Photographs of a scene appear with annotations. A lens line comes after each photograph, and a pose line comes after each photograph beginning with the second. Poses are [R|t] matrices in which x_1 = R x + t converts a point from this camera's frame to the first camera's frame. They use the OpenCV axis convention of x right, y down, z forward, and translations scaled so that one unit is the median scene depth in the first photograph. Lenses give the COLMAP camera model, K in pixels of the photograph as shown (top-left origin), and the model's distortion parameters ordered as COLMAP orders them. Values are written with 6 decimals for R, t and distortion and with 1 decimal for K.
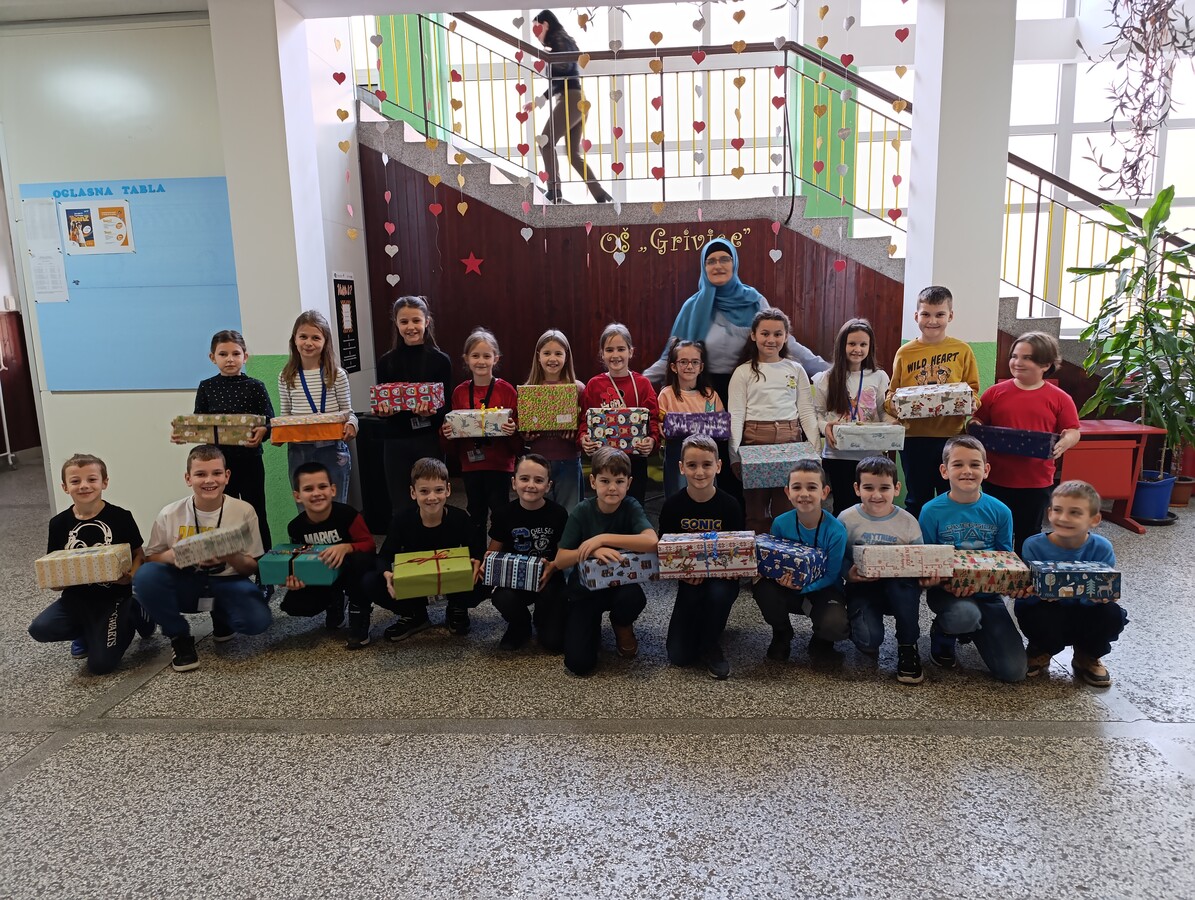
lens RADIAL K [[805.0, 0, 601.4], [0, 805.0, 446.2], [0, 0, 1]] dist [0.026761, -0.027237]
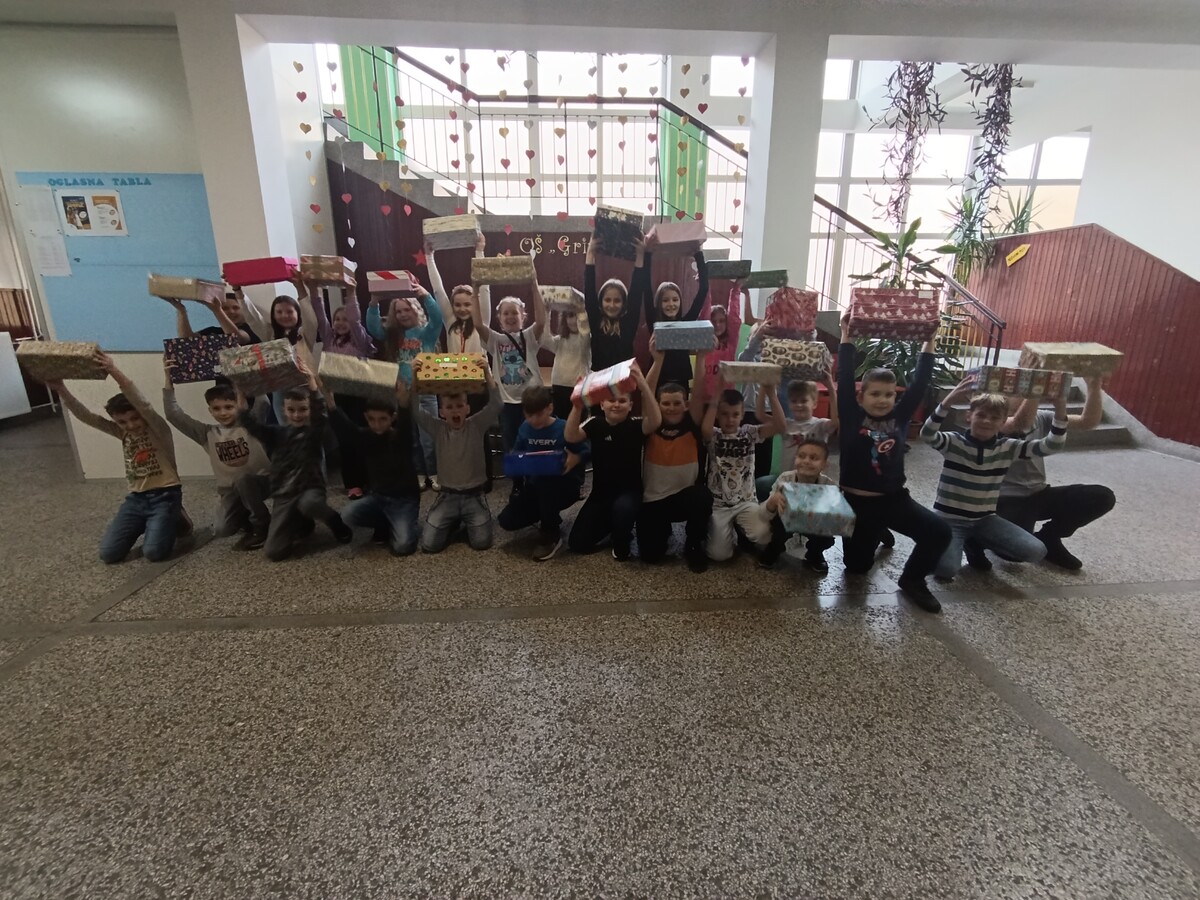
lens RADIAL K [[543.3, 0, 597.6], [0, 543.3, 446.7], [0, 0, 1]] dist [-0.010007, 0.005731]
pose [[0.992601, -0.006784, 0.121229, 0.019973], [-0.003285, 0.996572, 0.082671, 0.005647], [-0.121374, -0.082457, 0.989176, 0.092442]]
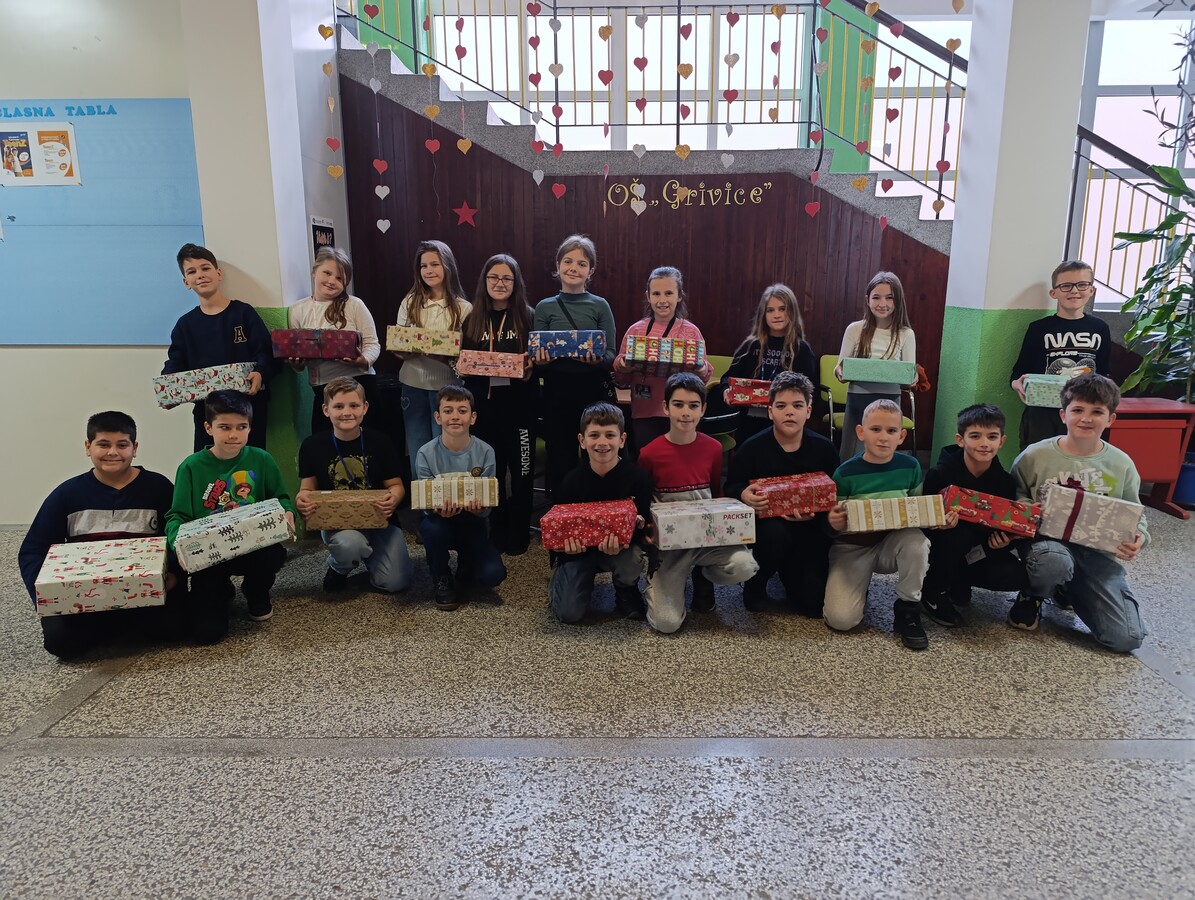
lens RADIAL K [[803.2, 0, 603.0], [0, 803.2, 446.9], [0, 0, 1]] dist [0.027095, -0.025182]
pose [[0.998764, 0.013294, 0.047900, -0.059647], [-0.014927, 0.999314, 0.033882, 0.002496], [-0.047416, -0.034556, 0.998277, 0.106154]]
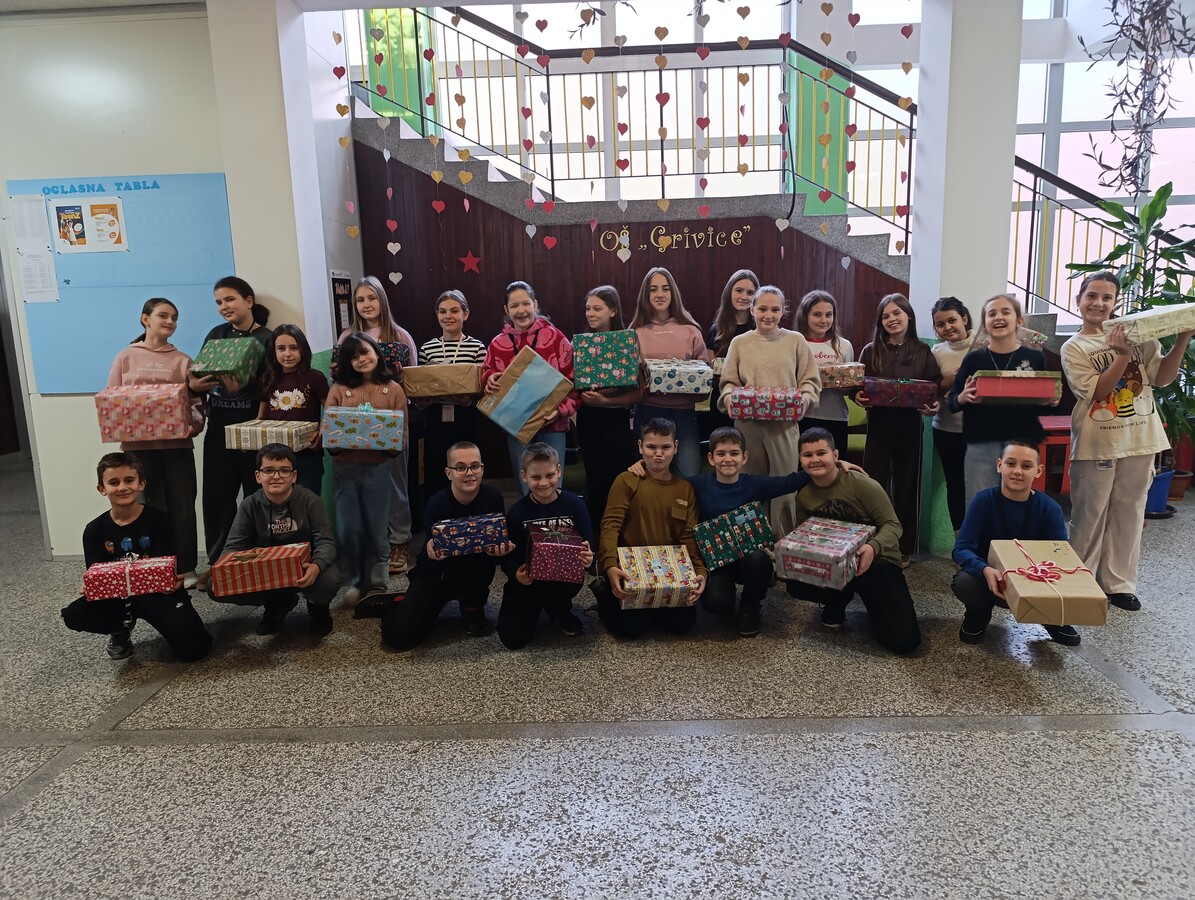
lens RADIAL K [[804.3, 0, 601.6], [0, 804.3, 446.4], [0, 0, 1]] dist [0.025416, -0.024514]
pose [[0.999506, -0.009367, 0.030015, -0.040408], [0.009391, 0.999956, -0.000666, 0.002099], [-0.030008, 0.000947, 0.999549, 0.011616]]
